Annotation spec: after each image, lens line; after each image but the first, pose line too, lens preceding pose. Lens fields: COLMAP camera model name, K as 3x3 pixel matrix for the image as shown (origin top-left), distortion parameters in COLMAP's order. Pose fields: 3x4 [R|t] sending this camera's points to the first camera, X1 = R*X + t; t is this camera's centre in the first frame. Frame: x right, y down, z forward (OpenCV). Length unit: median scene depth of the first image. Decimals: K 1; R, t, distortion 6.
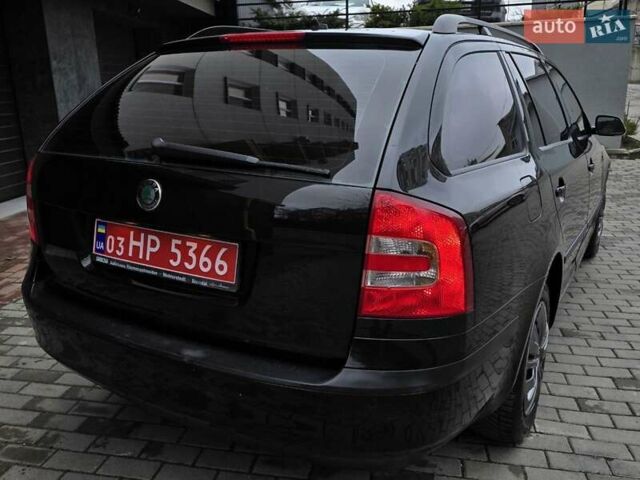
lens RADIAL K [[567.3, 0, 320.0], [0, 567.3, 240.0], [0, 0, 1]] dist [0.097171, -0.120841]
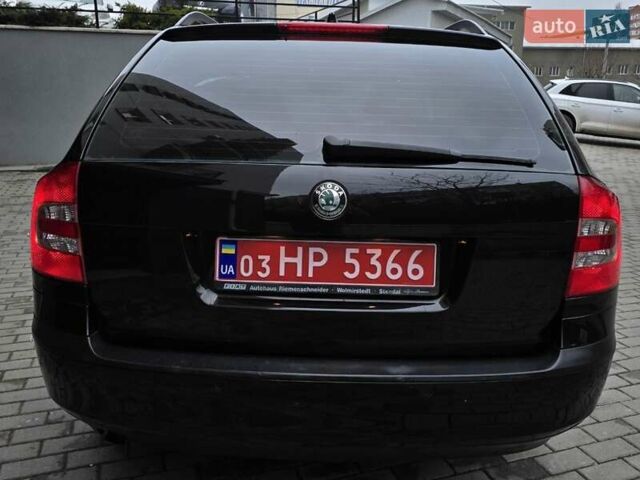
lens RADIAL K [[567.3, 0, 320.0], [0, 567.3, 240.0], [0, 0, 1]] dist [0.097171, -0.120841]
pose [[0.868599, -0.102865, 0.484722, -0.675737], [0.110459, 0.993796, 0.012959, -0.028836], [-0.483048, 0.042286, 0.874572, 0.235862]]
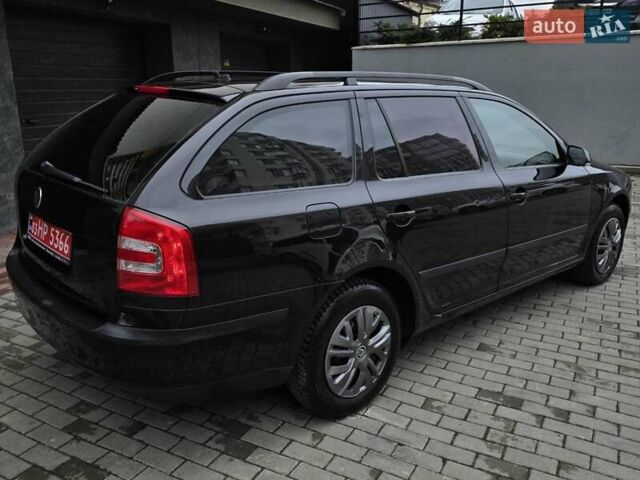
lens RADIAL K [[567.3, 0, 320.0], [0, 567.3, 240.0], [0, 0, 1]] dist [0.097171, -0.120841]
pose [[0.948212, 0.093255, -0.303640, 0.830113], [-0.092054, 0.995586, 0.018303, -0.057893], [0.304006, 0.010596, 0.952611, -0.222965]]
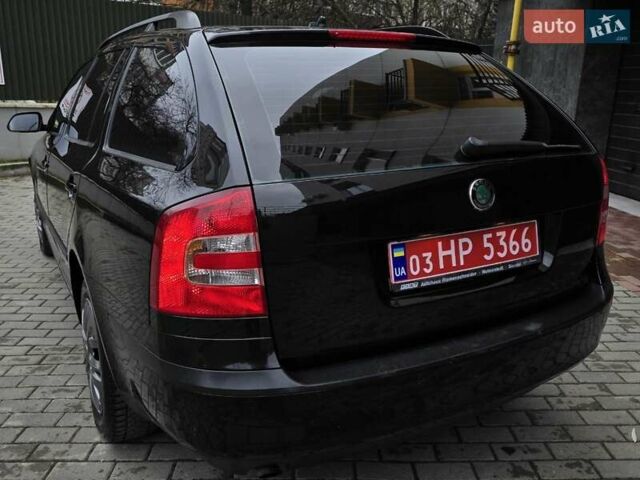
lens RADIAL K [[567.3, 0, 320.0], [0, 567.3, 240.0], [0, 0, 1]] dist [0.097171, -0.120841]
pose [[0.513972, -0.231254, 0.826047, -1.172660], [0.231665, 0.964614, 0.125902, -0.176546], [-0.825932, 0.126656, 0.549358, 0.643227]]
